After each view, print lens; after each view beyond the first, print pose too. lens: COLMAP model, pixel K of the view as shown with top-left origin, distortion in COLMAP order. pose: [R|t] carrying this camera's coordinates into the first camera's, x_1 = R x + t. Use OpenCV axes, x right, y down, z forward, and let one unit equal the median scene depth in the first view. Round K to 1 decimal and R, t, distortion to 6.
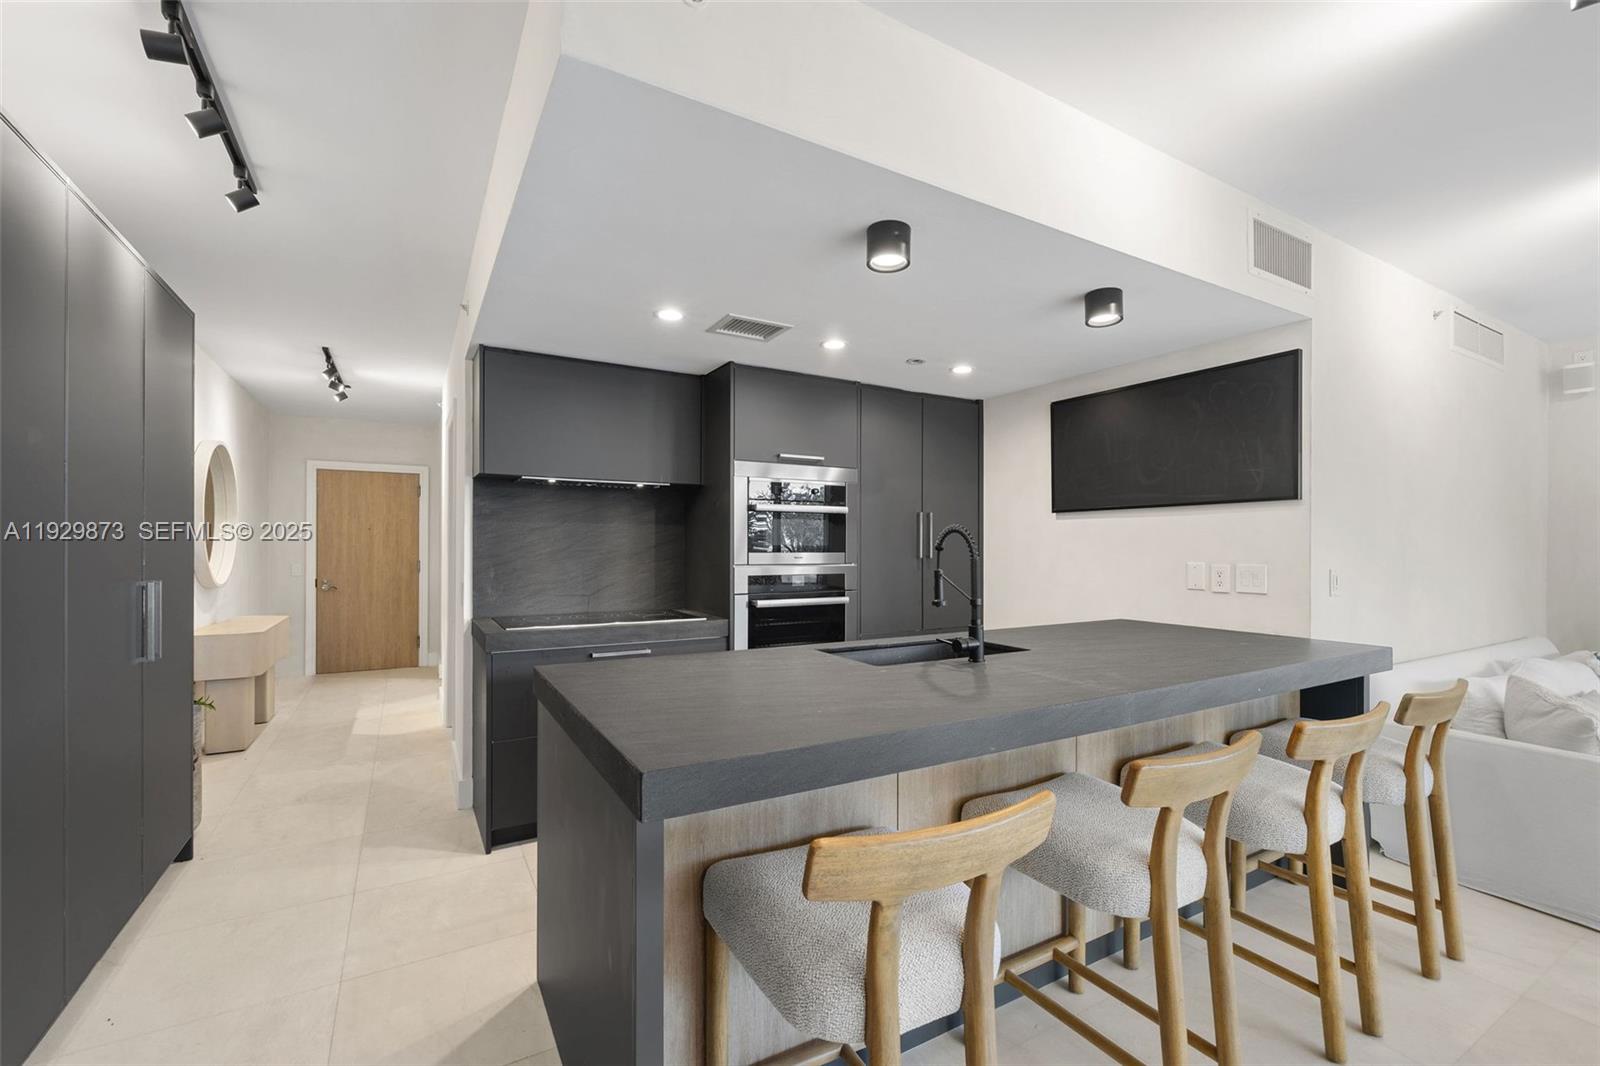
lens RADIAL K [[672.1, 0, 787.9], [0, 672.1, 544.2], [0, 0, 1]] dist [-0.003629, 0.000255]
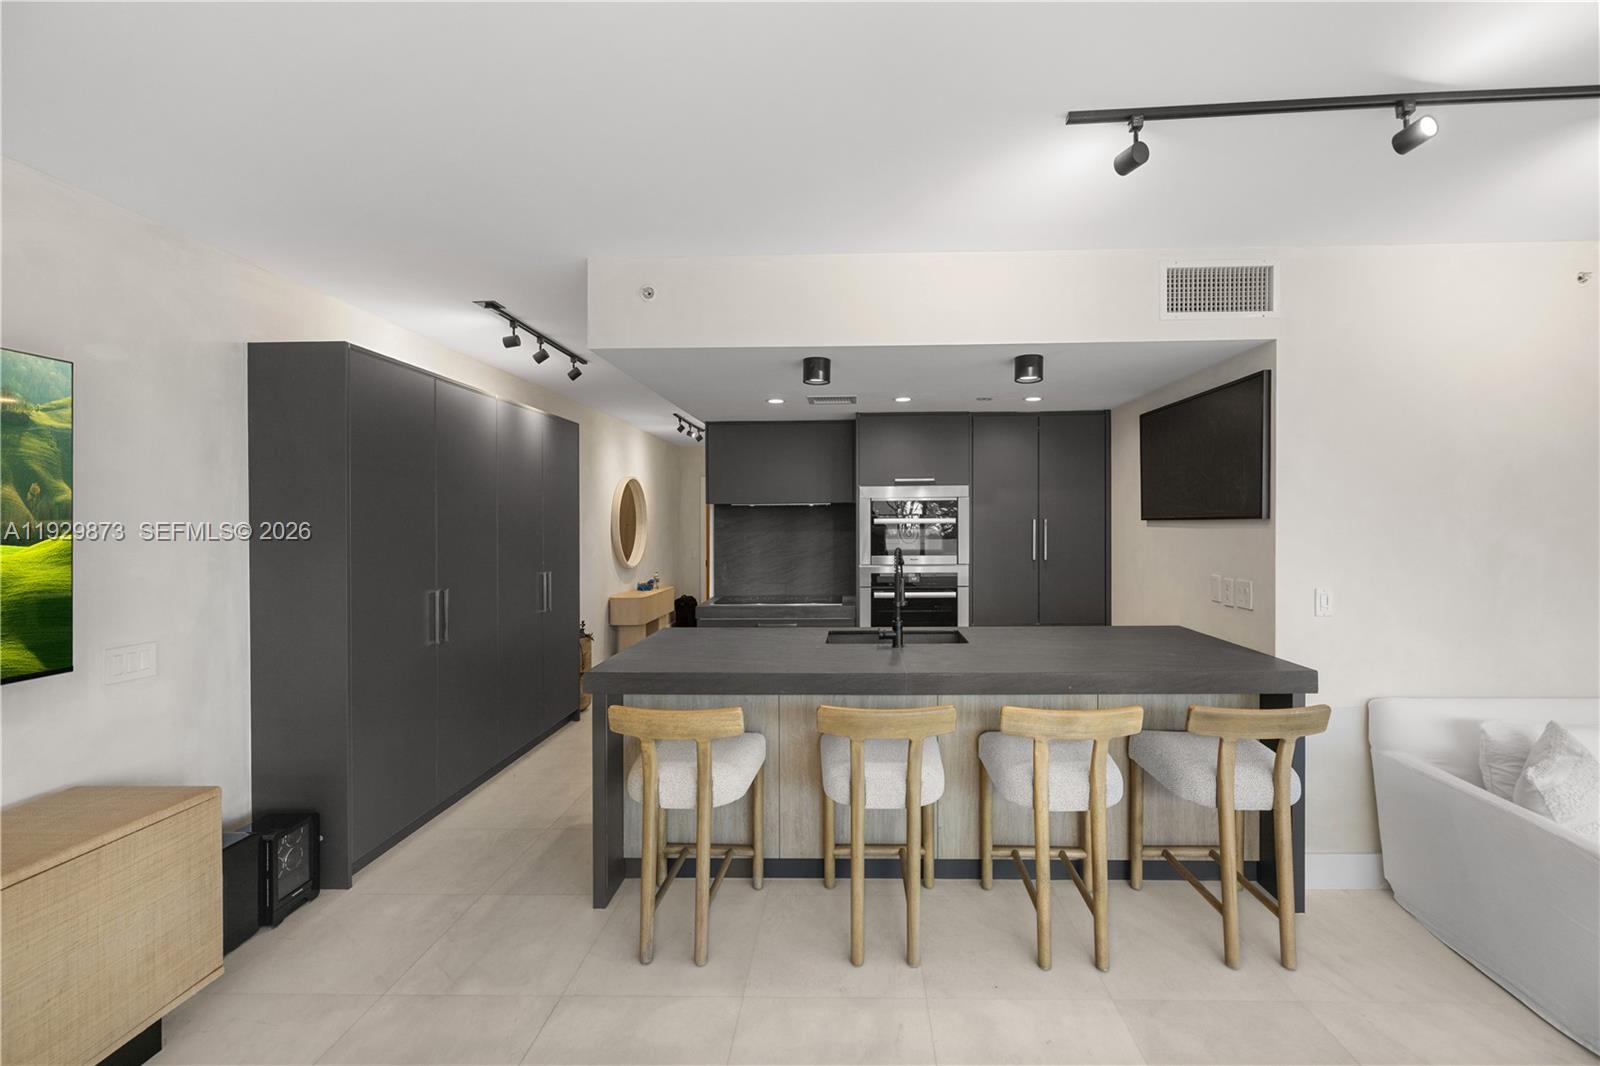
lens RADIAL K [[672.1, 0, 809.8], [0, 672.1, 526.6], [0, 0, 1]] dist [-0.003629, 0.000255]
pose [[0.842647, -0.009699, -0.538379, 0.538987], [0.015745, 0.999854, 0.006632, -0.054360], [0.538236, -0.014065, 0.842677, -0.169314]]
